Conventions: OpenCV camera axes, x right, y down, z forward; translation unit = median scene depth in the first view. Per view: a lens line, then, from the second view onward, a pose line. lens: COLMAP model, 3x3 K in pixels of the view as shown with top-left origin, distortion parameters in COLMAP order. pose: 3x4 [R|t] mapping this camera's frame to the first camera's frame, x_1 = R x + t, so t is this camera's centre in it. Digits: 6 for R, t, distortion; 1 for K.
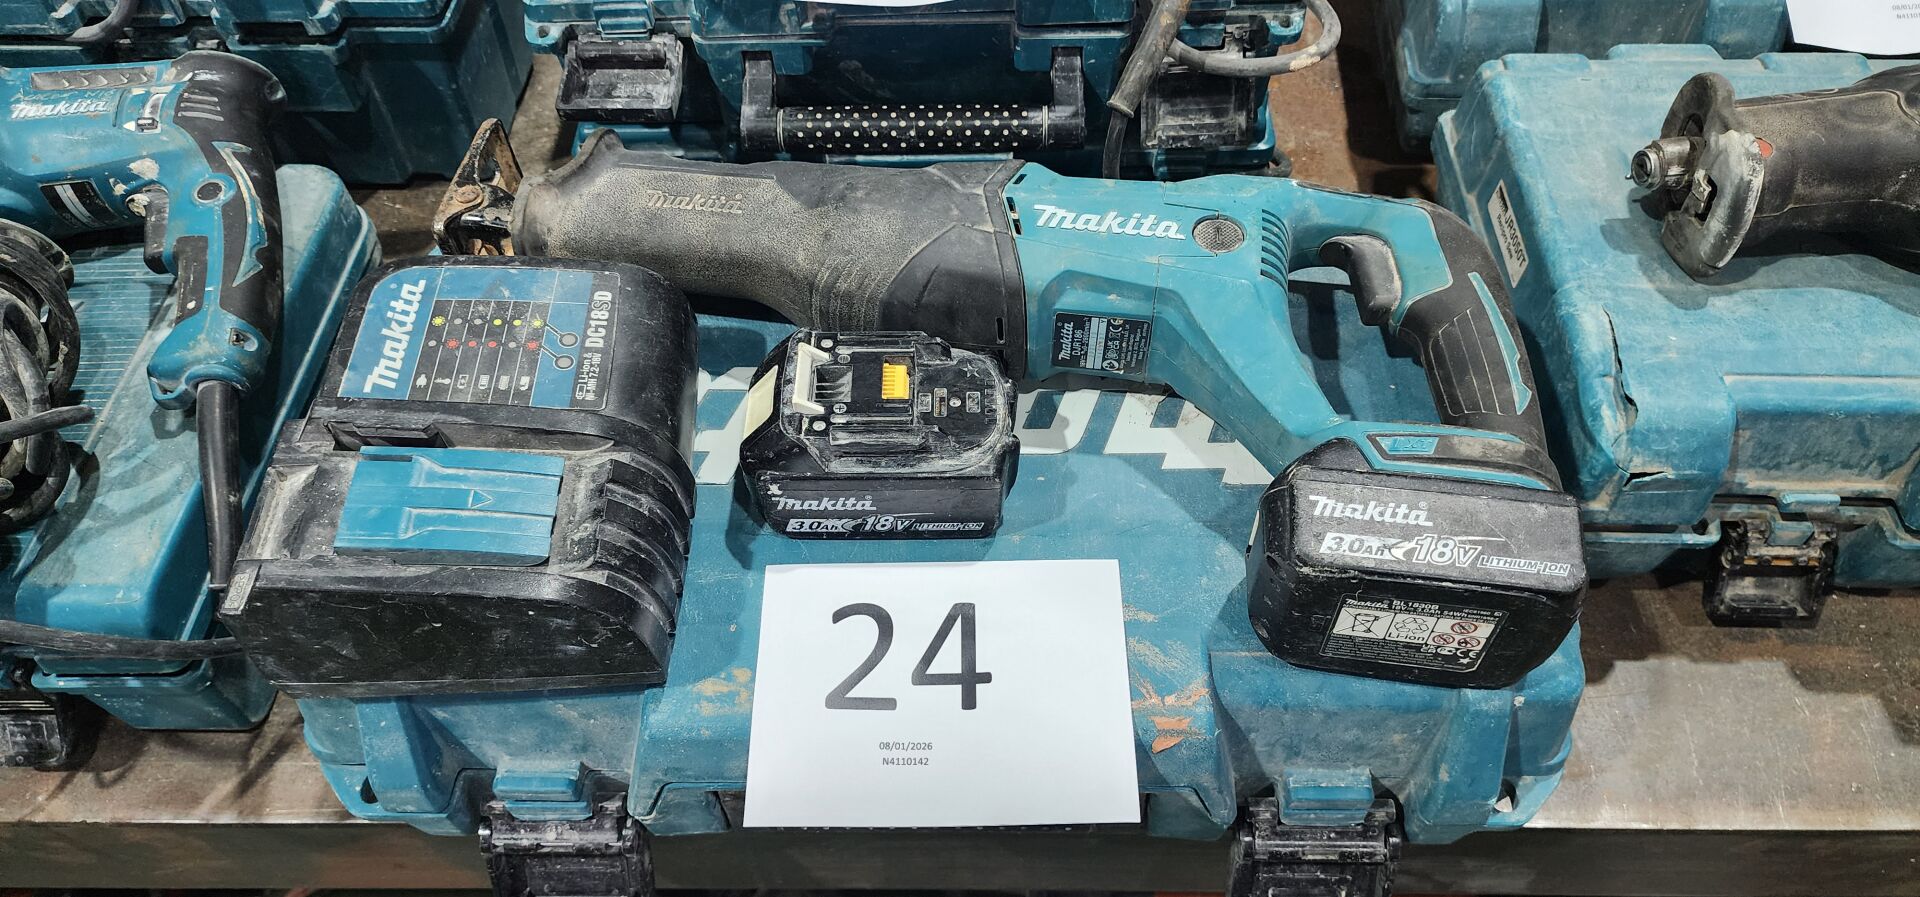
lens RADIAL K [[1270.5, 0, 993.9], [0, 1270.5, 466.2], [0, 0, 1]] dist [0.049136, -0.040560]
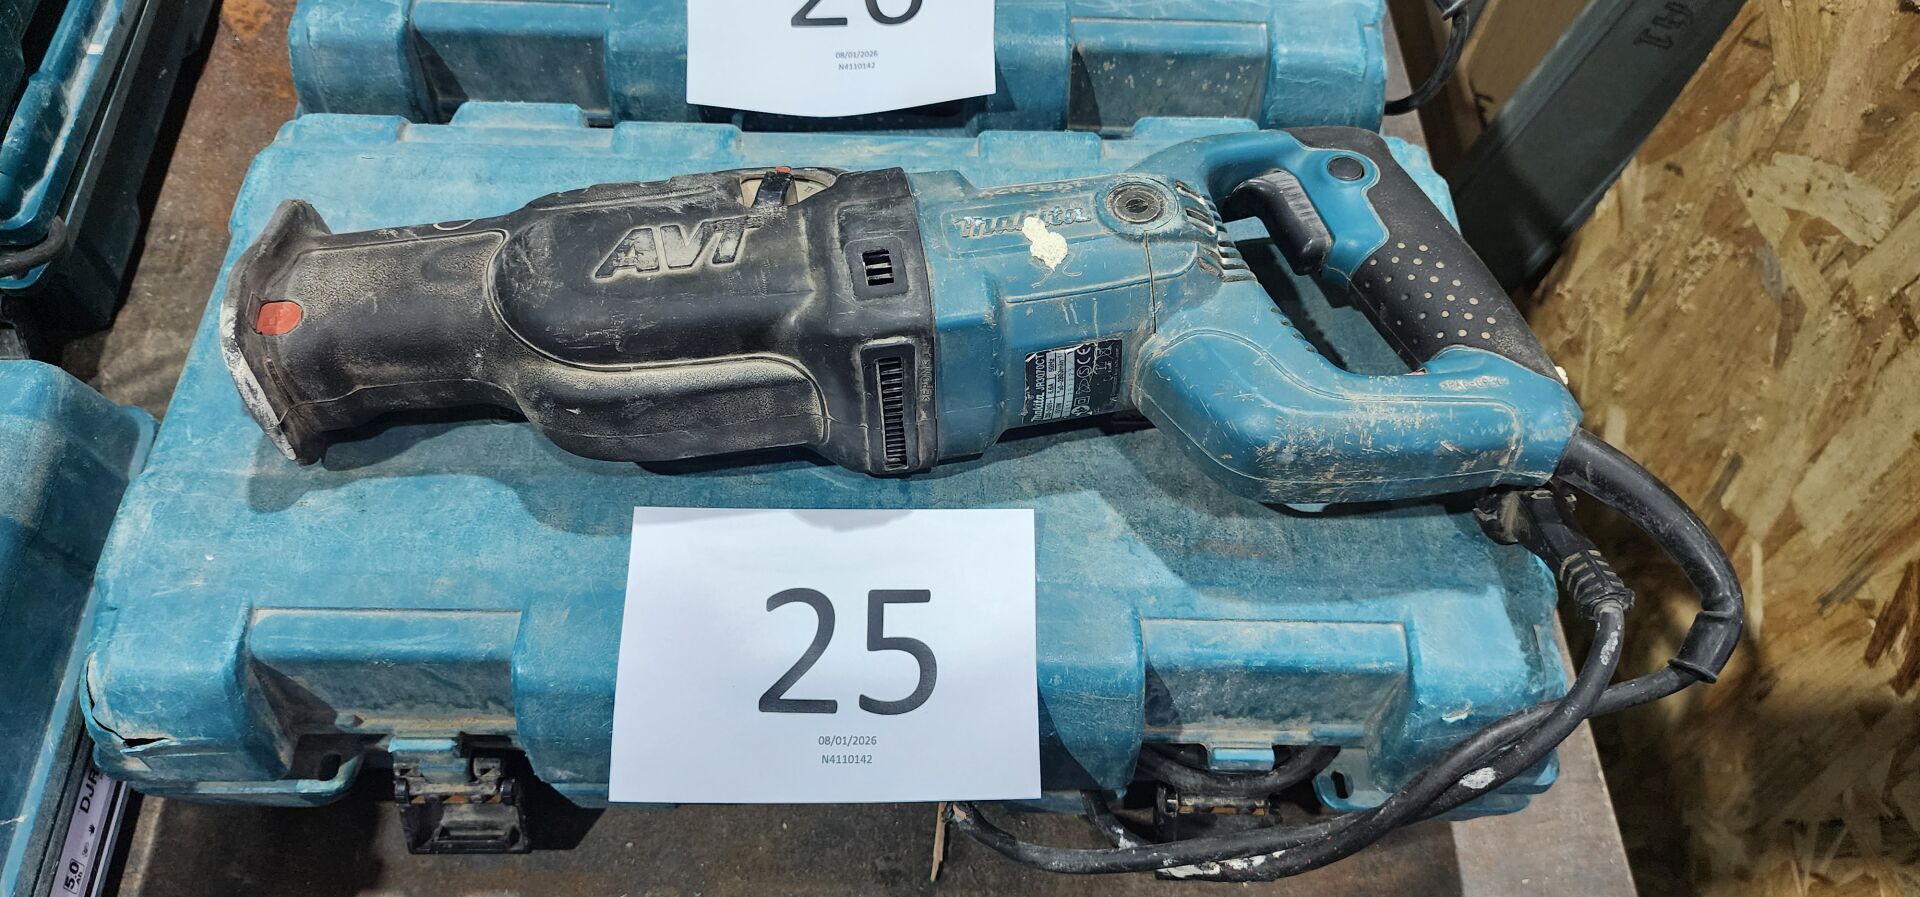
lens RADIAL K [[1281.3, 0, 960.0], [0, 1281.3, 448.5], [0, 0, 1]] dist [0.042423, -0.033799]
pose [[0.997704, -0.007261, 0.067332, 0.801750], [0.000057, 0.994326, 0.106380, -0.214774], [-0.067723, -0.106132, 0.992043, 0.167728]]
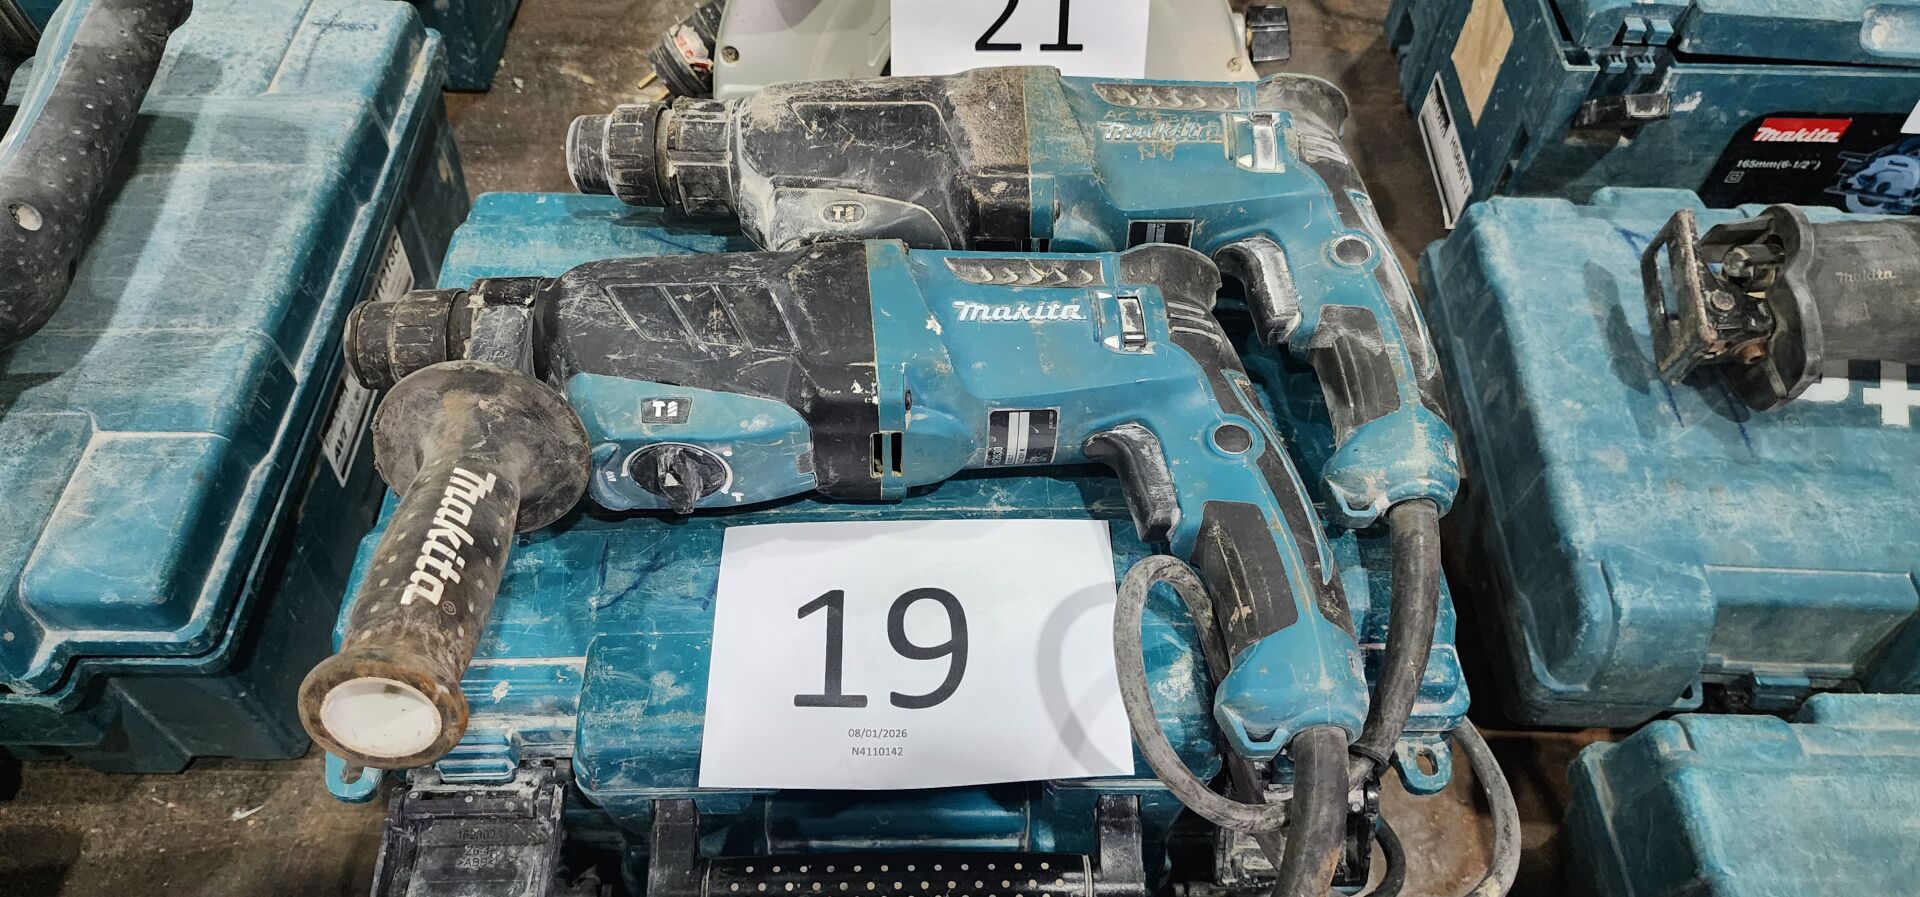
lens RADIAL K [[1270.5, 0, 993.9], [0, 1270.5, 466.2], [0, 0, 1]] dist [0.049136, -0.040560]
pose [[0.997769, 0.003321, 0.066680, -0.058668], [-0.002606, 0.999938, -0.010798, -0.491972], [-0.066712, 0.010600, 0.997716, 0.297231]]
